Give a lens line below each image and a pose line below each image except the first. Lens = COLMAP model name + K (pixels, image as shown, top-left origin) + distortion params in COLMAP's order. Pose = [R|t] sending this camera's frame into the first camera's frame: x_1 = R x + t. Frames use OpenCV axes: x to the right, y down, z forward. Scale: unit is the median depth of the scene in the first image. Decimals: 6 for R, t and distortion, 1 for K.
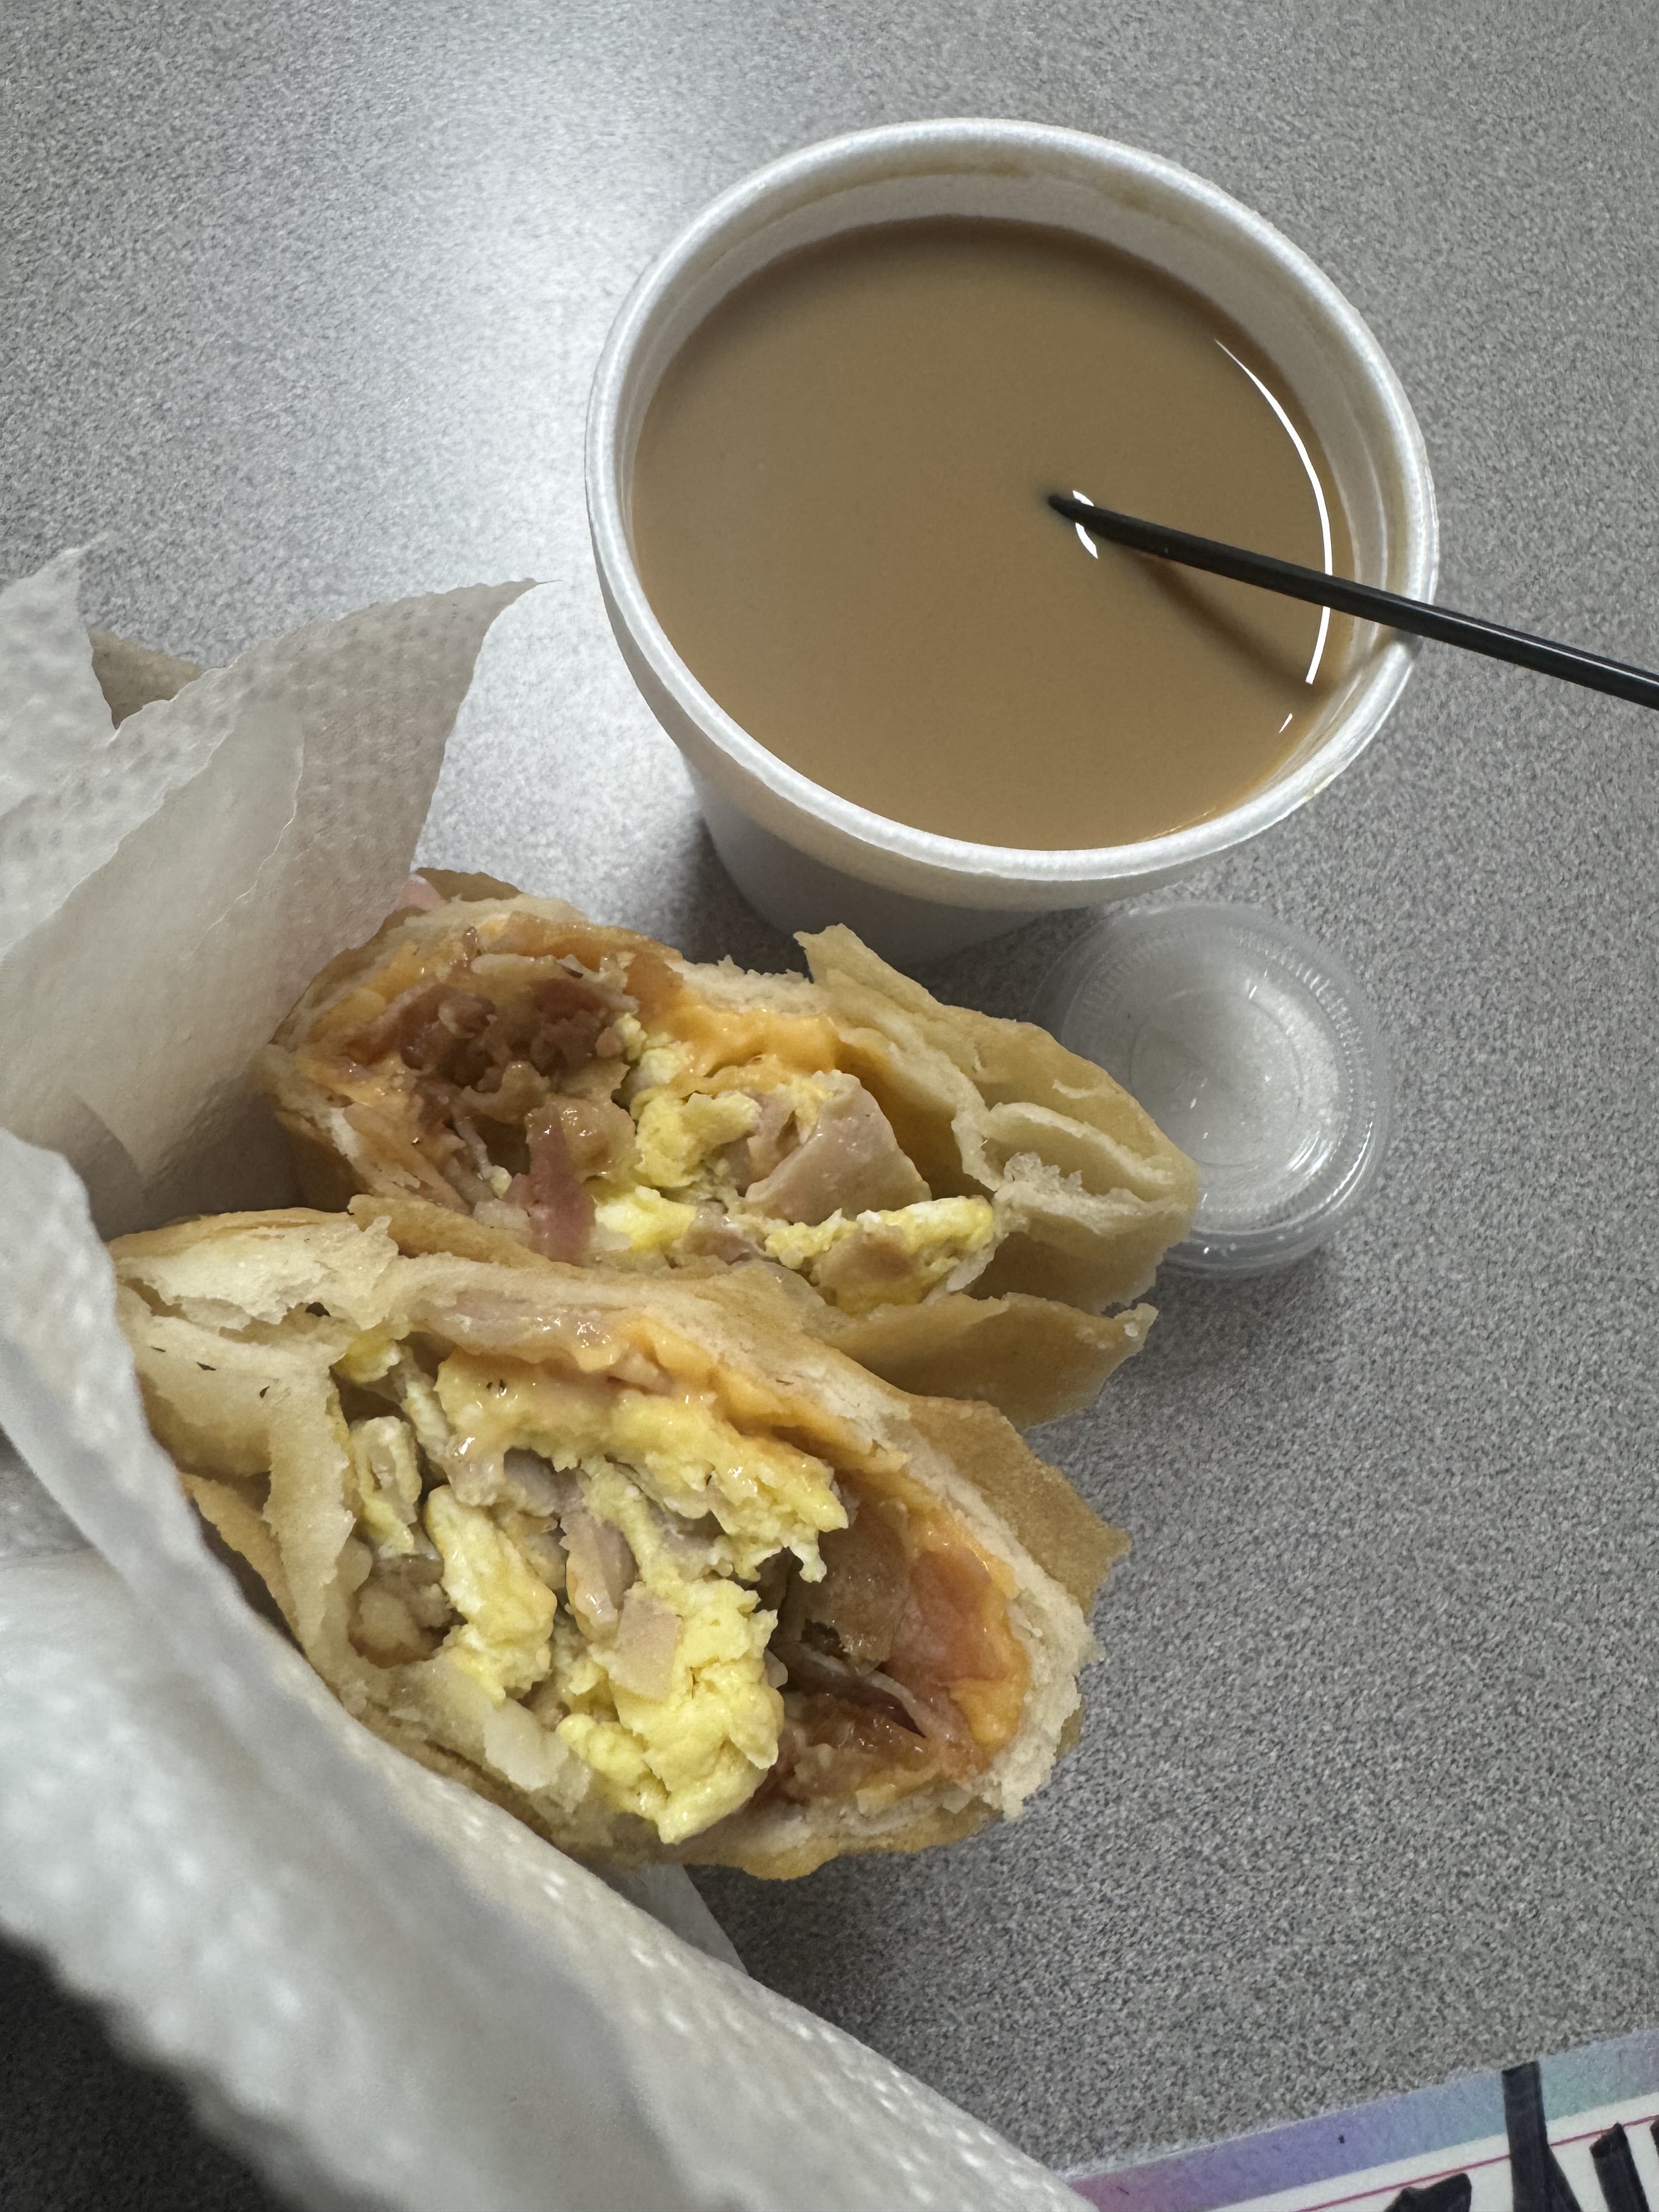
lens RADIAL K [[1542.5, 0, 821.4], [0, 1542.5, 1104.6], [0, 0, 1]] dist [-0.001230, 0.002972]
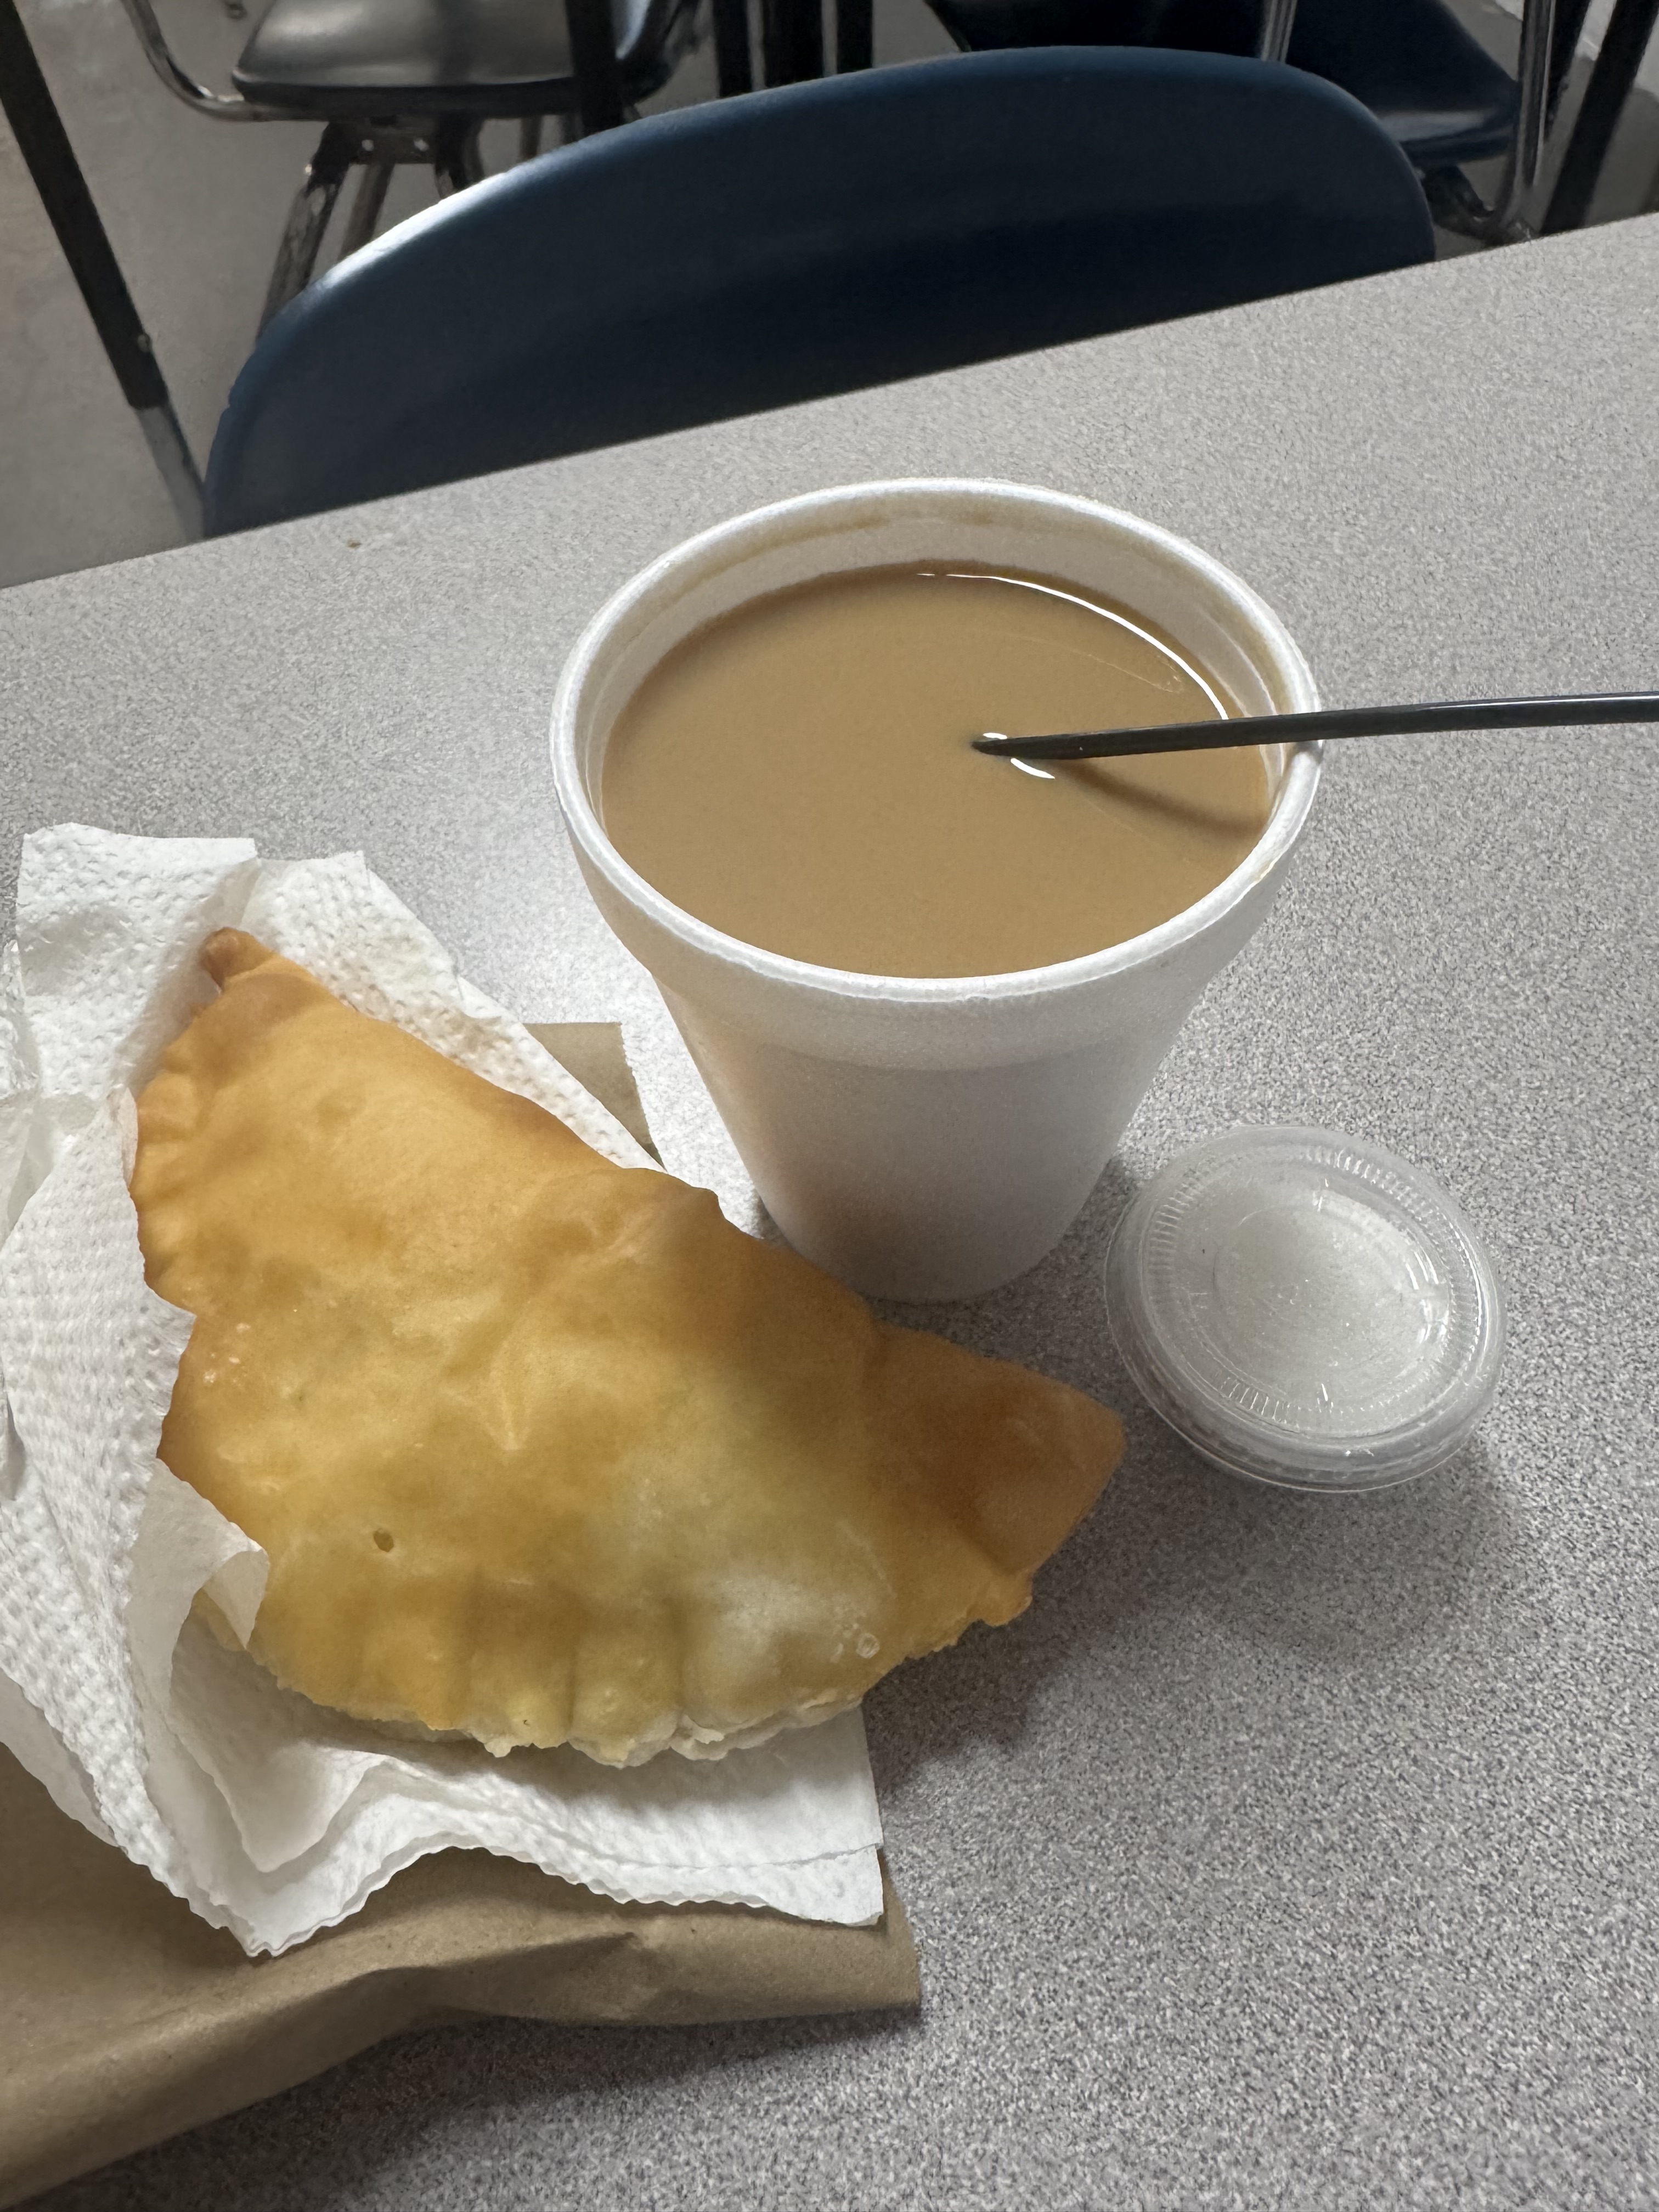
lens RADIAL K [[1542.5, 0, 836.6], [0, 1542.5, 1099.9], [0, 0, 1]] dist [-0.001230, 0.002972]
pose [[0.973127, -0.229319, -0.020914, 0.012706], [0.210034, 0.921169, -0.327619, 0.107704], [0.094395, 0.314422, 0.944578, 0.014847]]
